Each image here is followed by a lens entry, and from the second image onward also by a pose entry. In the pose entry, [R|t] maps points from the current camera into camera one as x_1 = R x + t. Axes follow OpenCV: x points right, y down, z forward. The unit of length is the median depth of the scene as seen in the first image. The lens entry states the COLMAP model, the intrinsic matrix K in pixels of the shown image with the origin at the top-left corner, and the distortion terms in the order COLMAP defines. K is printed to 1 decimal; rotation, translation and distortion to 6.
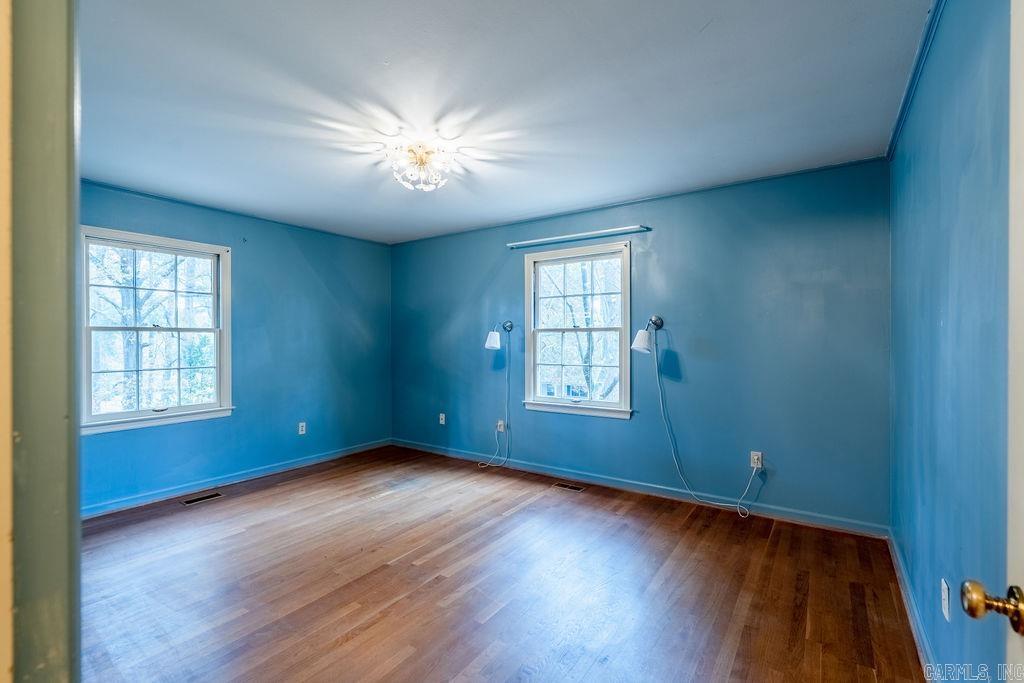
lens RADIAL K [[471.3, 0, 506.9], [0, 471.3, 339.1], [0, 0, 1]] dist [-0.051271, 0.010683]
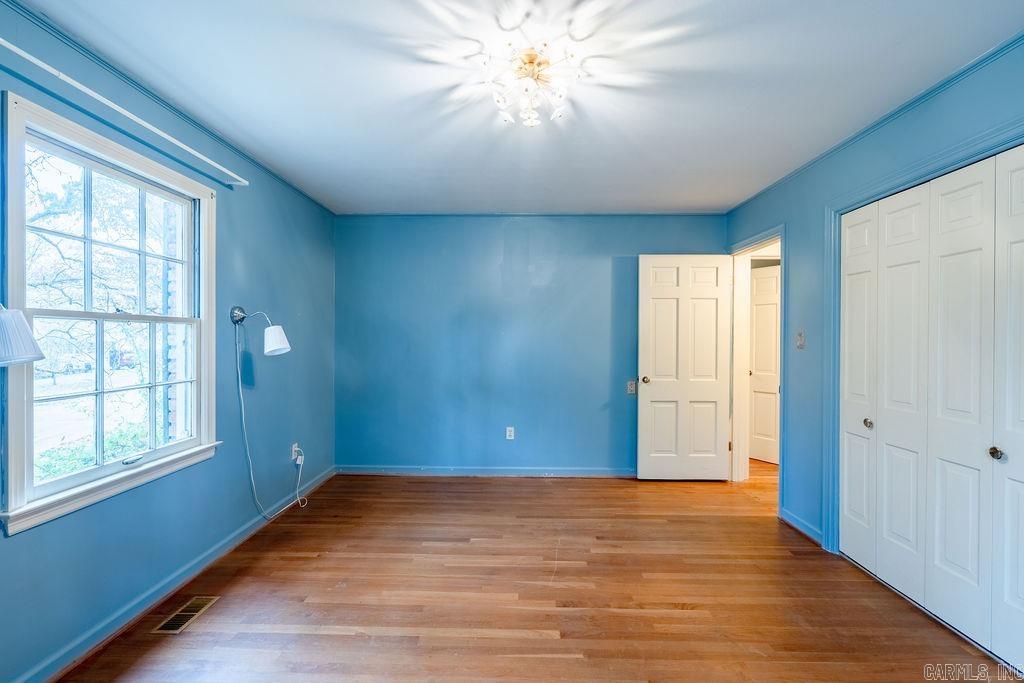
lens RADIAL K [[471.3, 0, 509.9], [0, 471.3, 338.3], [0, 0, 1]] dist [-0.051271, 0.010683]
pose [[-0.591439, 0.004062, 0.806339, -0.539630], [0.002269, 0.999992, -0.003373, 0.004374], [-0.806346, -0.000166, -0.591443, 1.078332]]
